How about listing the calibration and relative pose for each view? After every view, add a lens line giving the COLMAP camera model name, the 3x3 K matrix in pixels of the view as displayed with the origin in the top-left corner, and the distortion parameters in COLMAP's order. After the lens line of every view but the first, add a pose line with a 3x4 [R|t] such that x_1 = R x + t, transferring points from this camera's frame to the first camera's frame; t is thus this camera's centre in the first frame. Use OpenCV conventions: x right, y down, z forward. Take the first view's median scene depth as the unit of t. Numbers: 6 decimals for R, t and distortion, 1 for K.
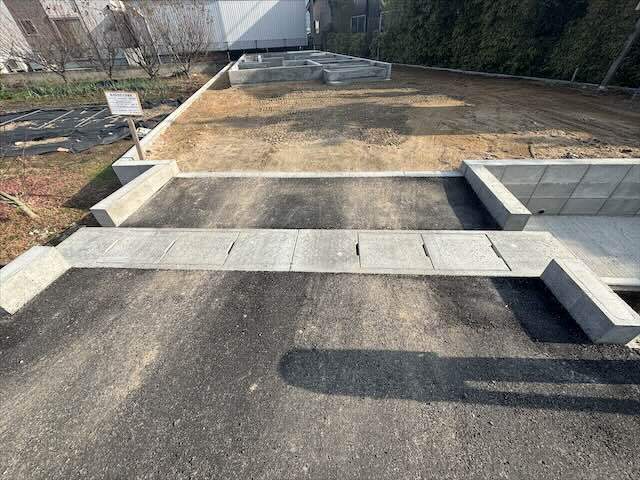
lens RADIAL K [[256.0, 0, 318.5], [0, 256.0, 239.6], [0, 0, 1]] dist [0.001453, -0.000368]
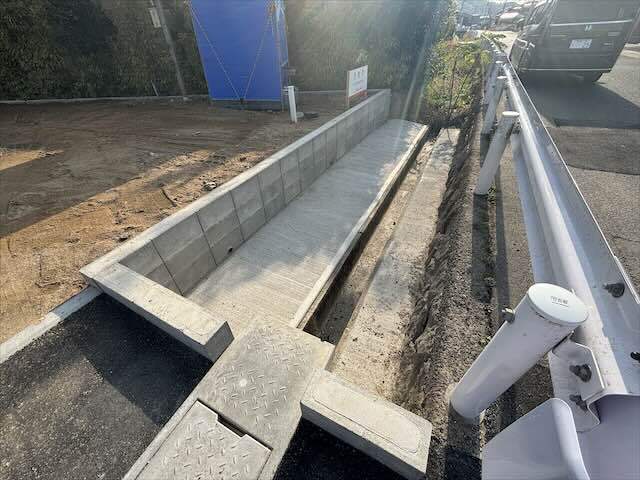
lens RADIAL K [[256.0, 0, 319.8], [0, 256.0, 241.4], [0, 0, 1]] dist [0.001453, -0.000368]
pose [[0.382336, -0.561515, 0.733839, 0.339709], [0.586420, 0.761200, 0.276922, -0.179481], [-0.714095, 0.324460, 0.620318, 0.220405]]
